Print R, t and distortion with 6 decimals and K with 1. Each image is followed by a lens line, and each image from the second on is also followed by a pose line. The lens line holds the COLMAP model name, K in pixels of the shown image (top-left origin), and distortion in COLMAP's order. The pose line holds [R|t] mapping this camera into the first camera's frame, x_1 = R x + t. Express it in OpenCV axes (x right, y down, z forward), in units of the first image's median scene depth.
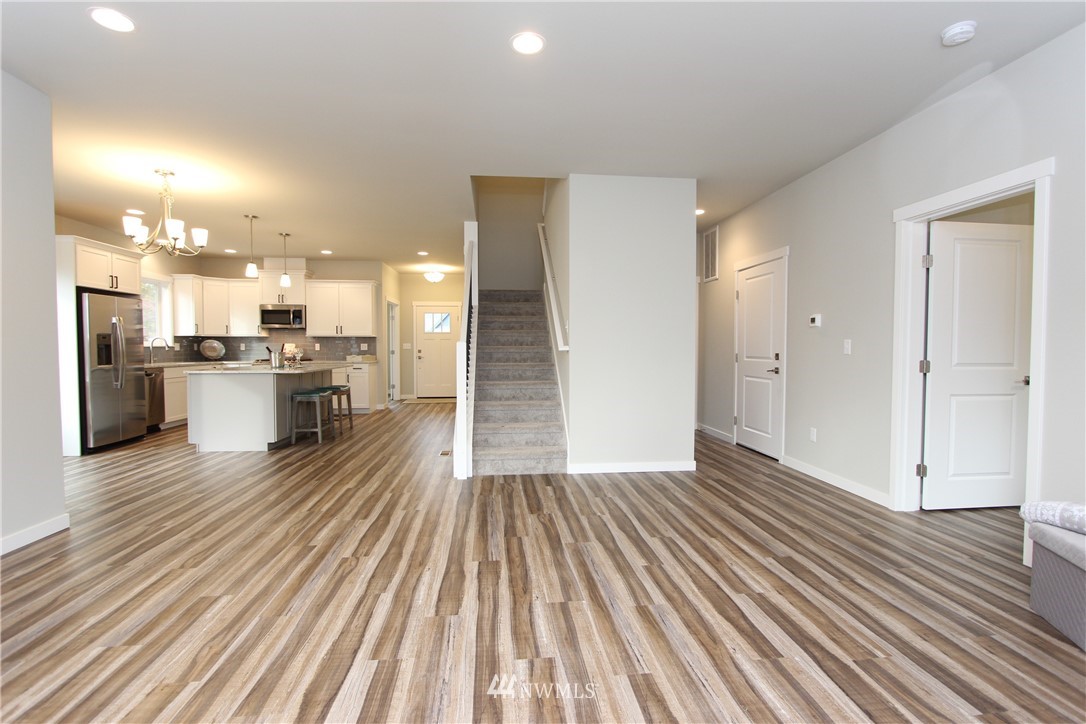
lens RADIAL K [[501.4, 0, 547.6], [0, 501.4, 360.3], [0, 0, 1]] dist [-0.016923, 0.001687]
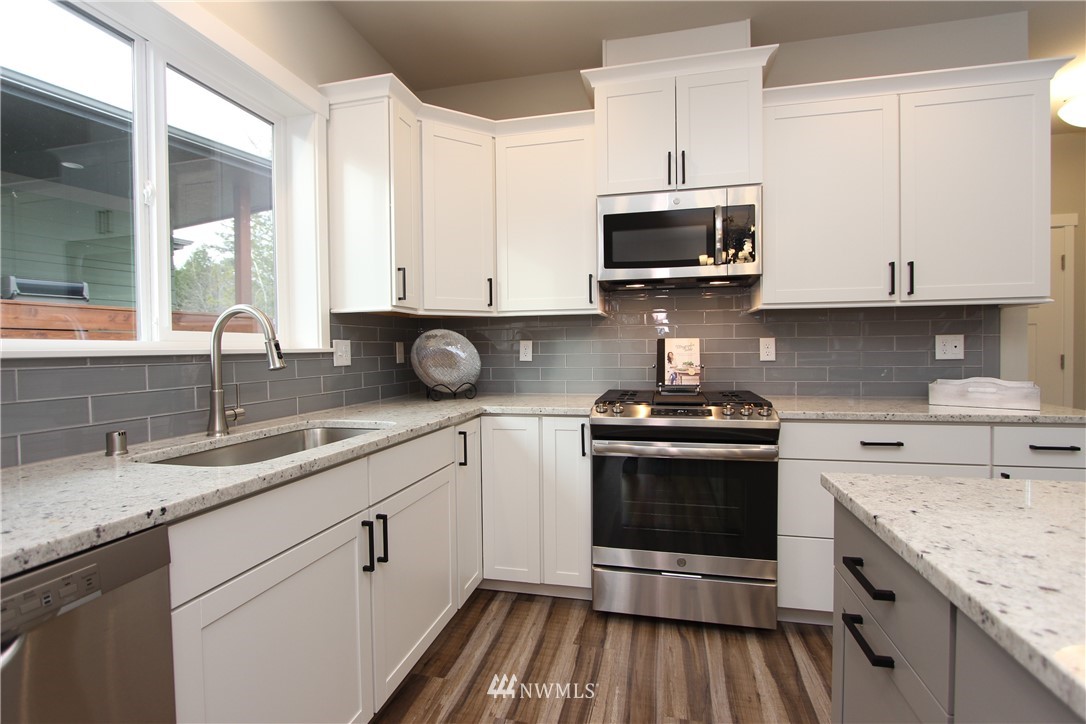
lens RADIAL K [[501.4, 0, 544.8], [0, 501.4, 359.2], [0, 0, 1]] dist [-0.016923, 0.001687]
pose [[0.943220, -0.006193, -0.332112, -0.635455], [0.002217, 0.999921, -0.012349, -0.023329], [0.332163, 0.010911, 0.943159, 0.901738]]
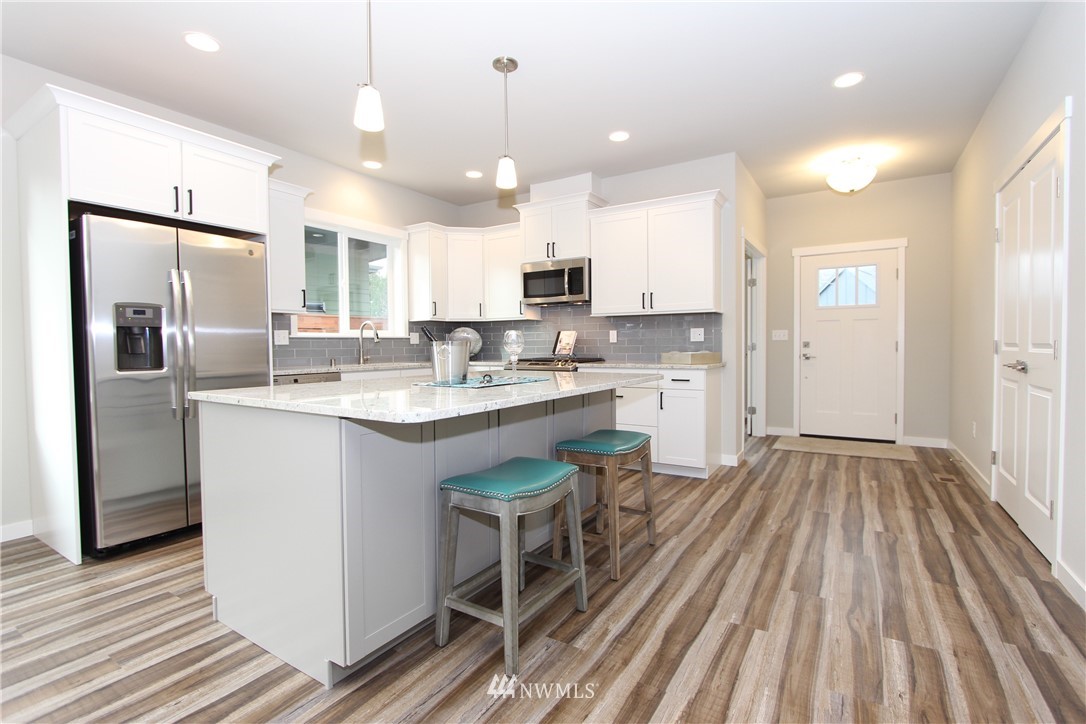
lens RADIAL K [[501.4, 0, 546.6], [0, 501.4, 360.3], [0, 0, 1]] dist [-0.016923, 0.001687]
pose [[0.786279, 0.012143, -0.617753, -0.236229], [-0.008673, 0.999925, 0.008616, -0.006141], [0.617811, -0.001417, 0.786325, 0.688685]]
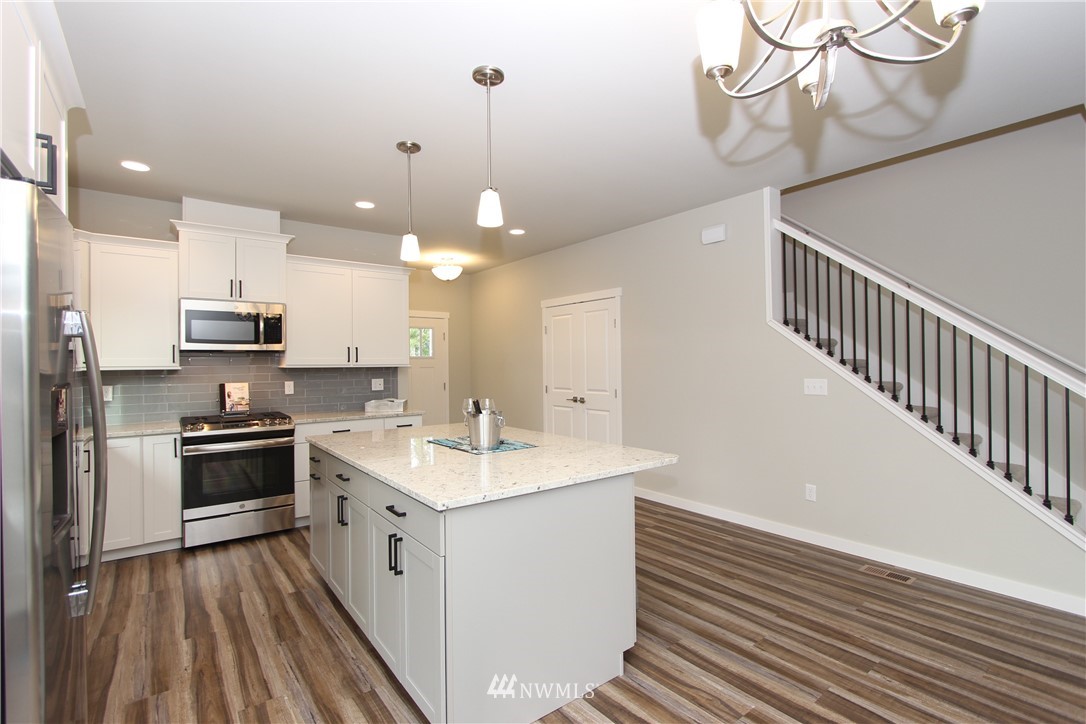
lens RADIAL K [[501.4, 0, 547.8], [0, 501.4, 363.7], [0, 0, 1]] dist [-0.016923, 0.001687]
pose [[0.854672, -0.010964, 0.519053, -0.653191], [0.027970, 0.999297, -0.024947, -0.040516], [-0.518414, 0.035839, 0.854378, 0.557018]]
